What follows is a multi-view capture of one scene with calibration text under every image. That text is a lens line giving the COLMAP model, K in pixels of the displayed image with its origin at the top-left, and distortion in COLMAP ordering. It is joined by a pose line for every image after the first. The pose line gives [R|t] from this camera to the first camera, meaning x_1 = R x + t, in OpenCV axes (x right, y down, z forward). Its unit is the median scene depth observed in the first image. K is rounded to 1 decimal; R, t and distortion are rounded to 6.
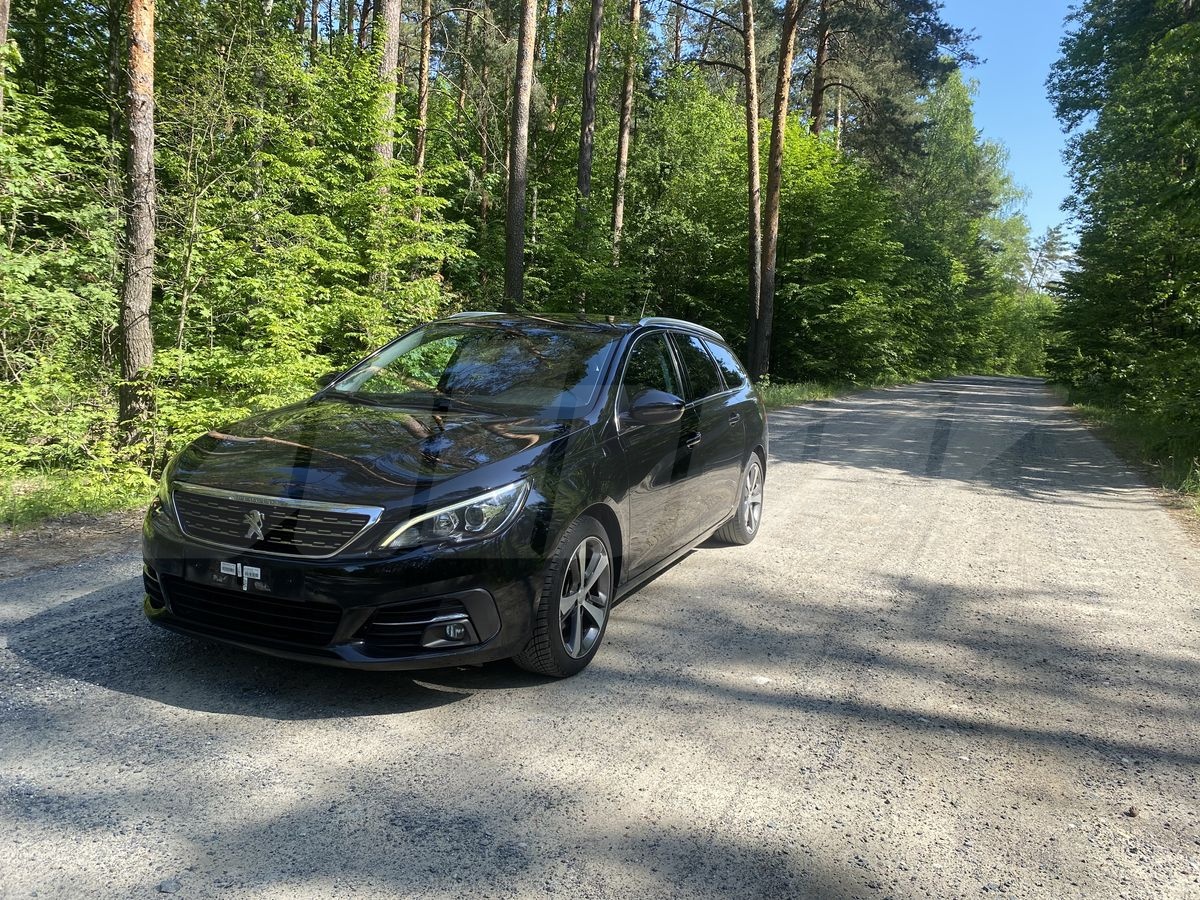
lens RADIAL K [[904.8, 0, 607.8], [0, 904.8, 447.4], [0, 0, 1]] dist [0.009424, -0.006181]
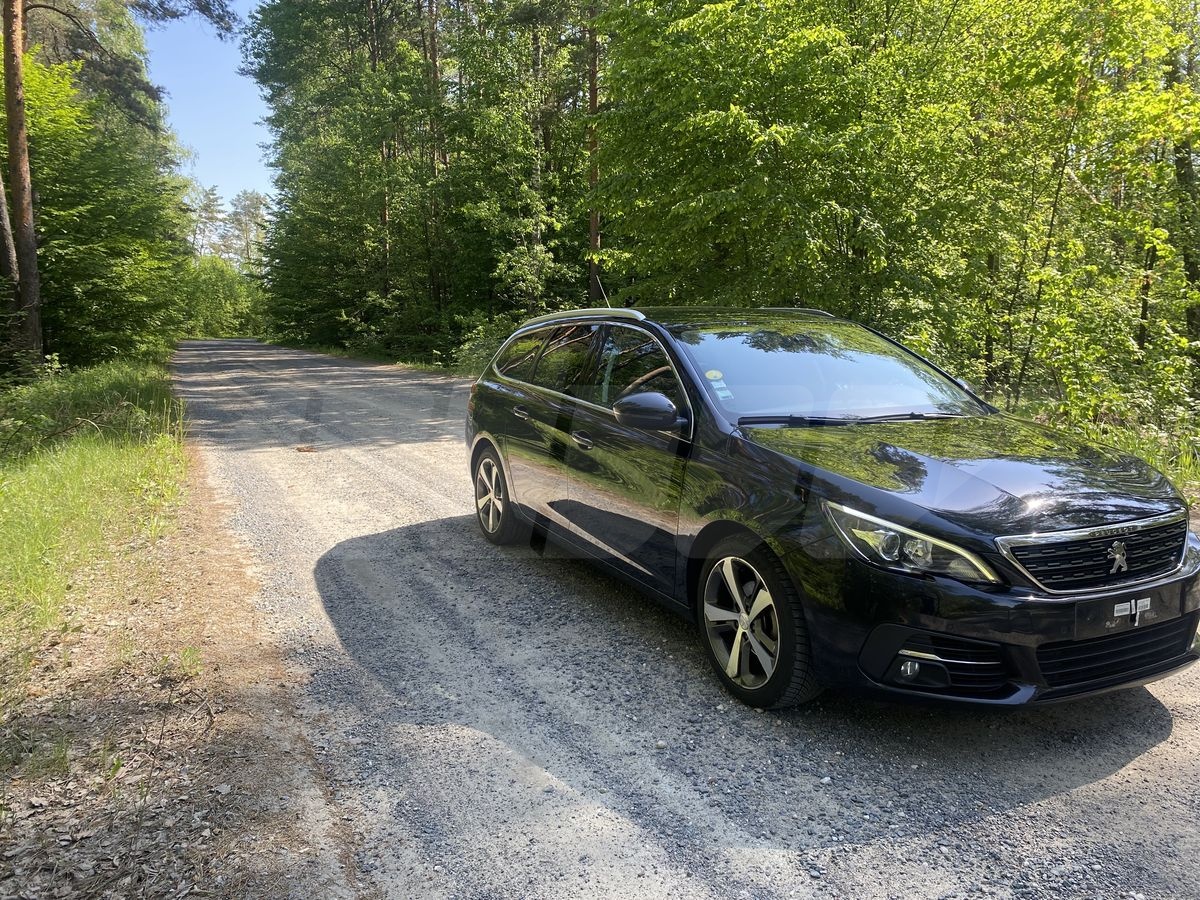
lens RADIAL K [[904.8, 0, 607.8], [0, 904.8, 447.4], [0, 0, 1]] dist [0.009424, -0.006181]
pose [[0.655665, -0.143566, 0.741277, -0.138988], [0.112751, 0.989366, 0.091884, -0.016688], [-0.746586, 0.023335, 0.664880, 0.076625]]
